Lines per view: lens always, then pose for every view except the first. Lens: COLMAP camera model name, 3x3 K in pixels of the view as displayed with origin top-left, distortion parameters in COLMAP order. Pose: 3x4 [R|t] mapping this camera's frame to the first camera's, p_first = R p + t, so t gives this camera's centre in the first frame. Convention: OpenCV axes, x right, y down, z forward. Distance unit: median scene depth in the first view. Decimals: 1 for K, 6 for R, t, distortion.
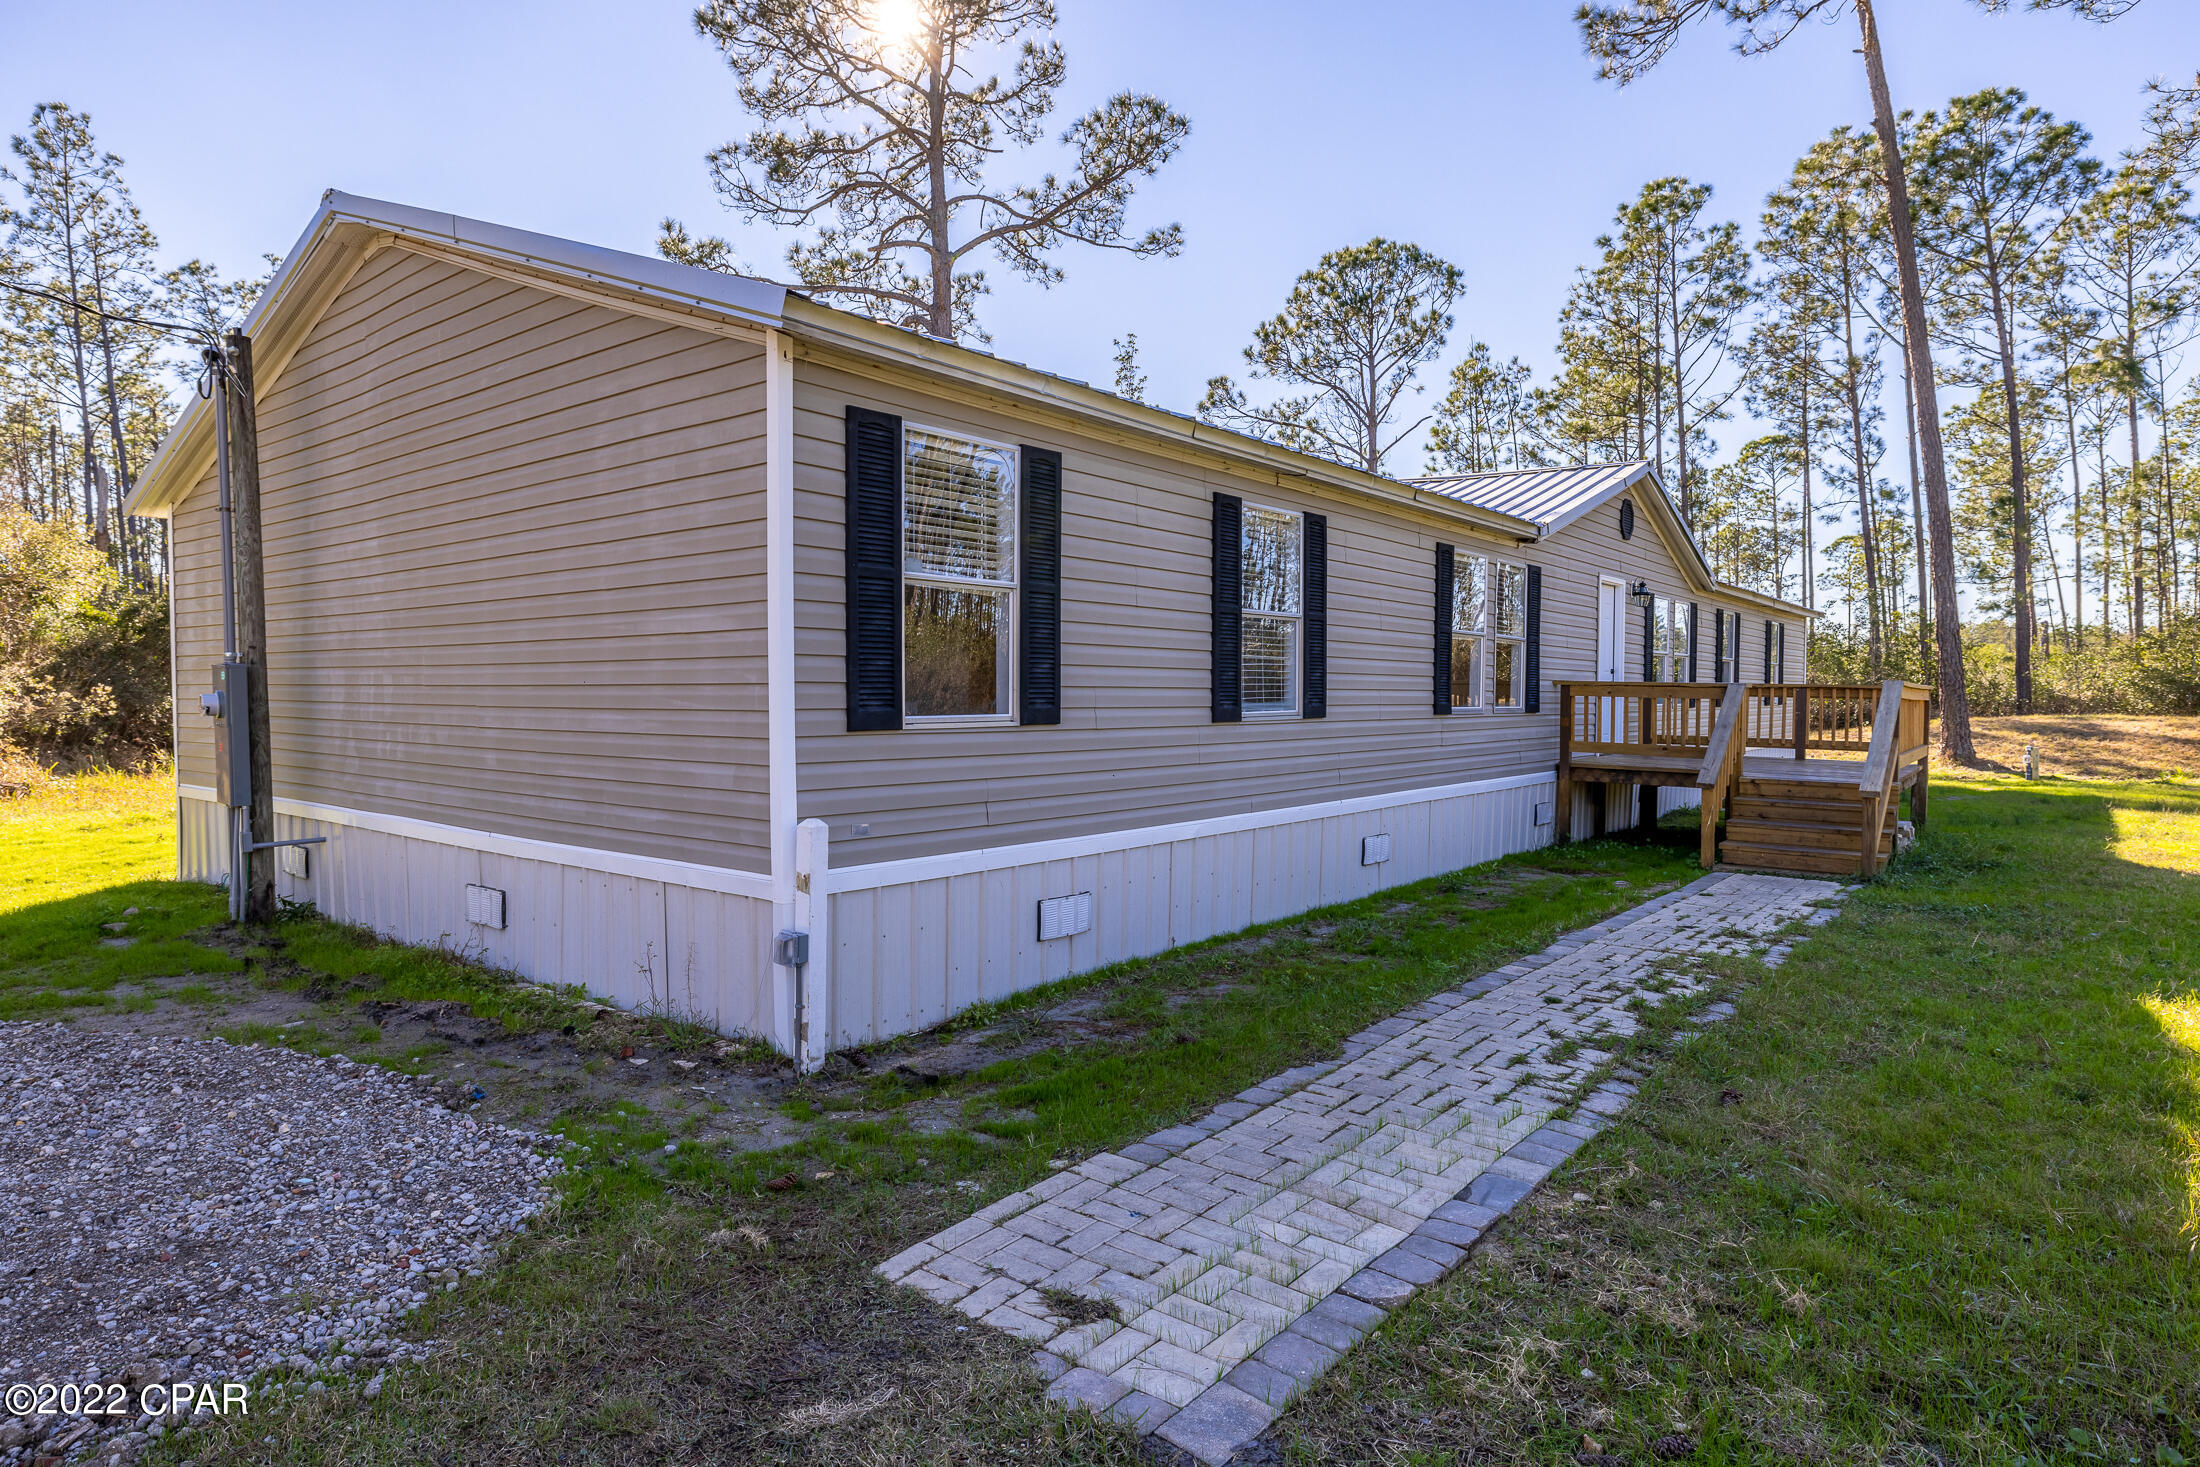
lens RADIAL K [[1249.7, 0, 1094.0], [0, 1249.7, 718.3], [0, 0, 1]] dist [0.006718, 0.000182]
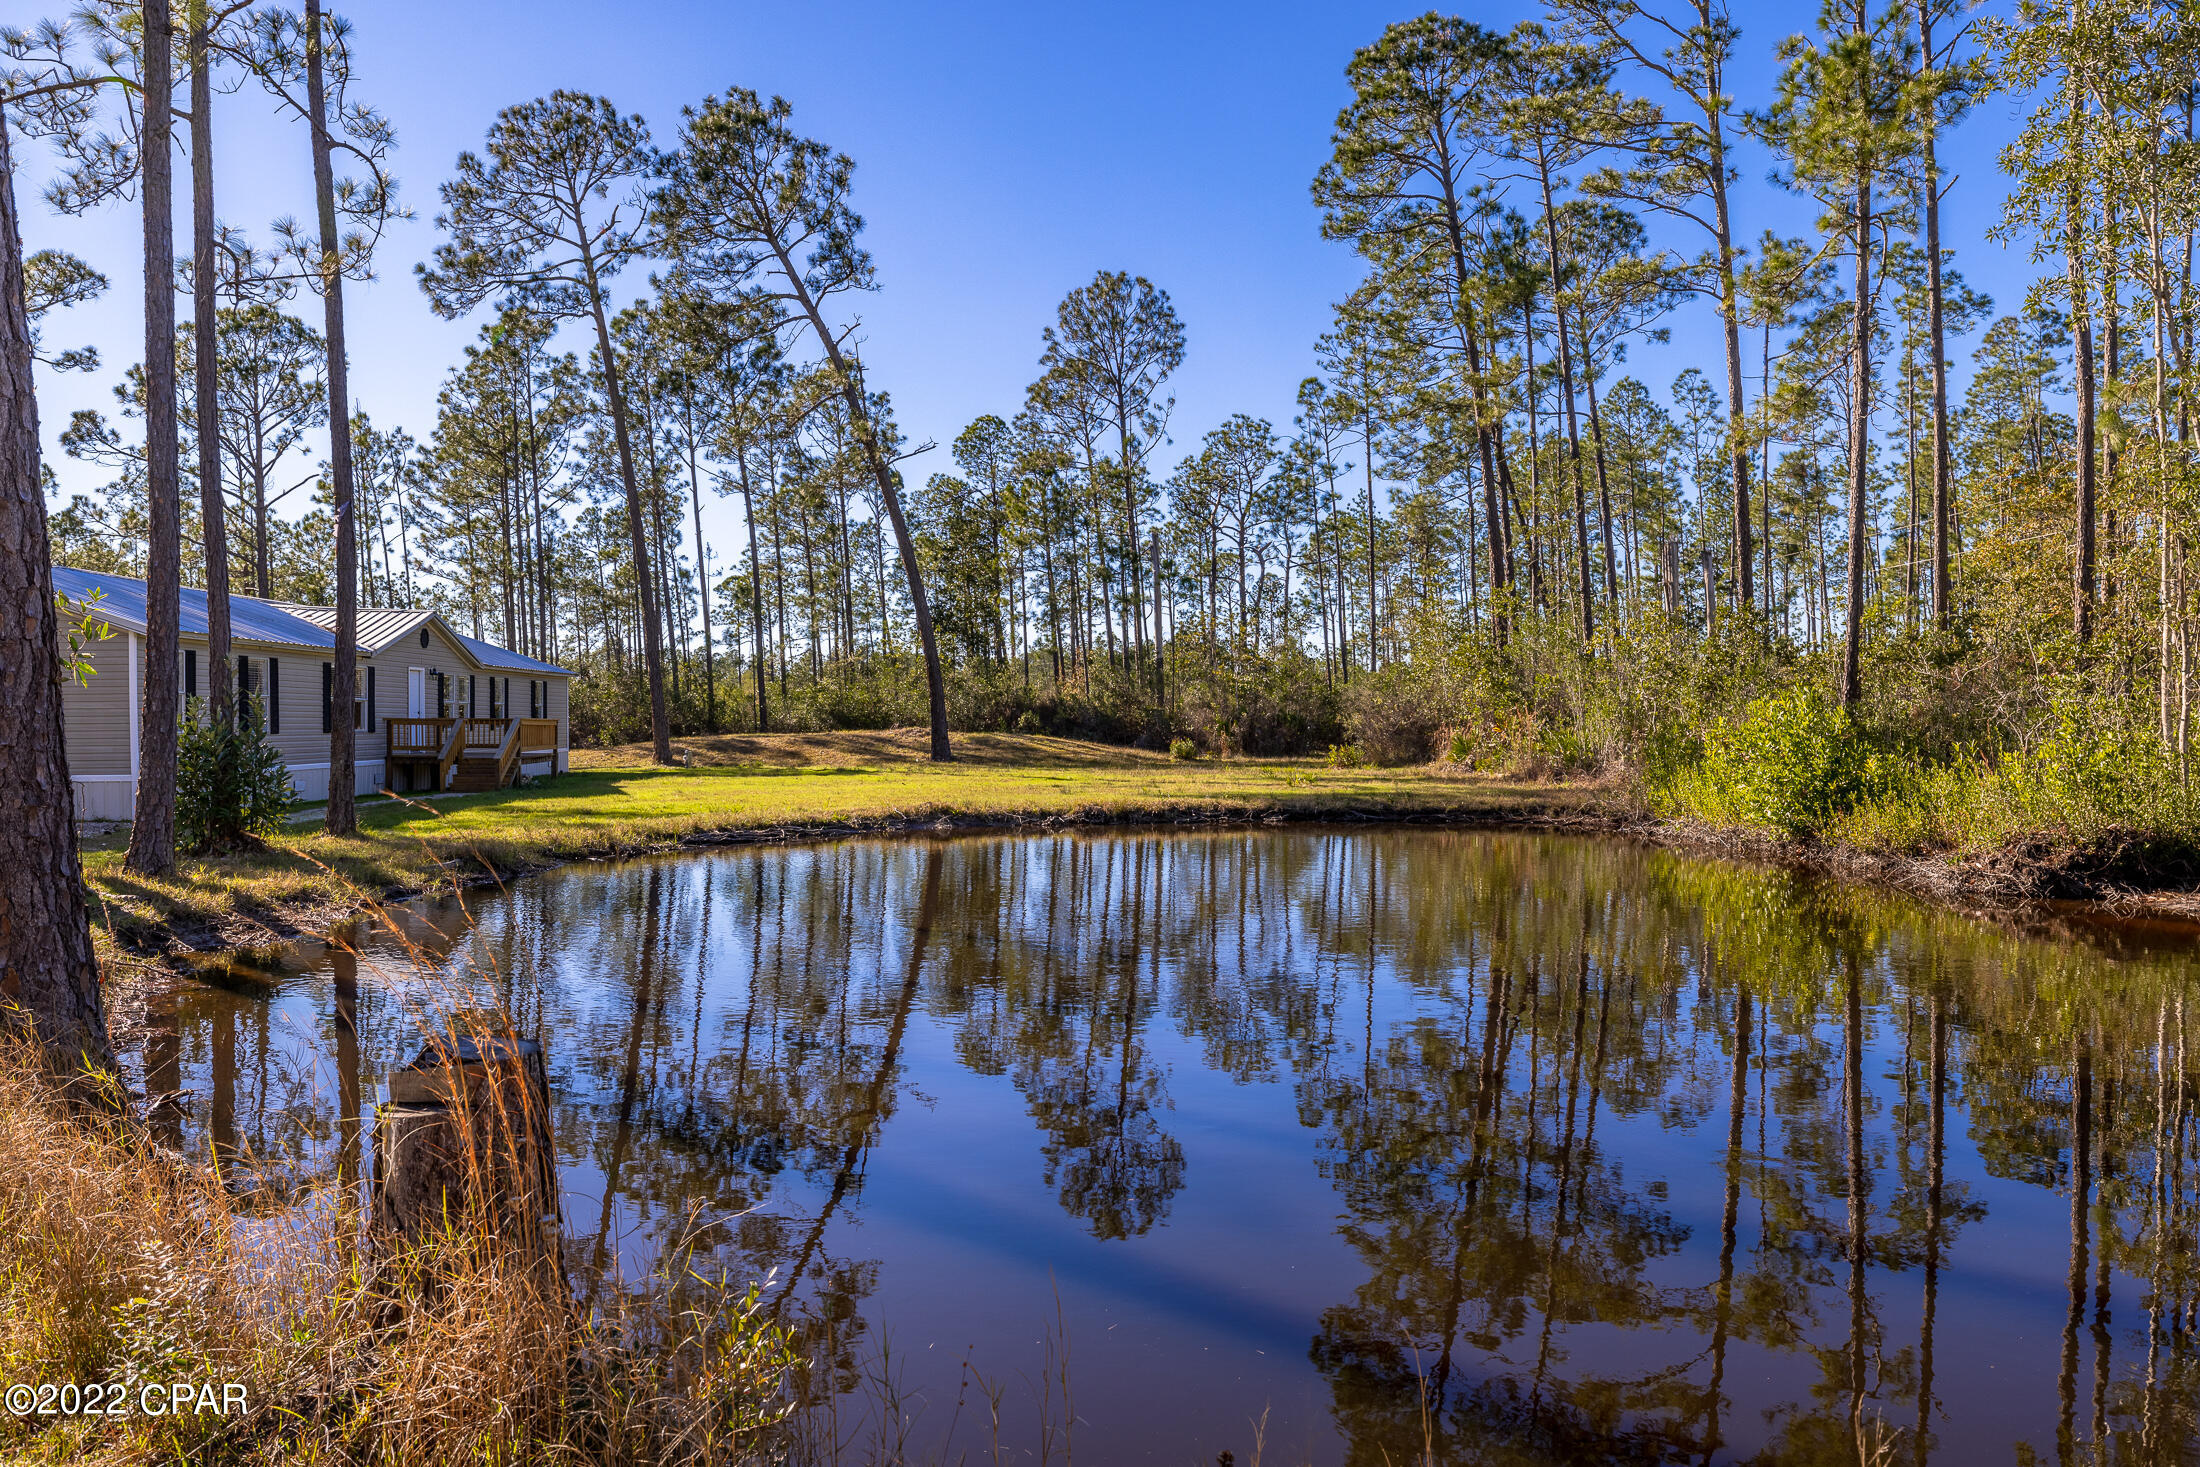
lens RADIAL K [[1506.1, 0, 1102.7], [0, 1506.1, 729.0], [0, 0, 1]] dist [0.007701, 0.004353]
pose [[0.737570, -0.007691, 0.675227, -0.127649], [0.017733, 0.999811, -0.007982, 0.008449], [-0.675038, 0.017861, 0.737567, -0.471385]]
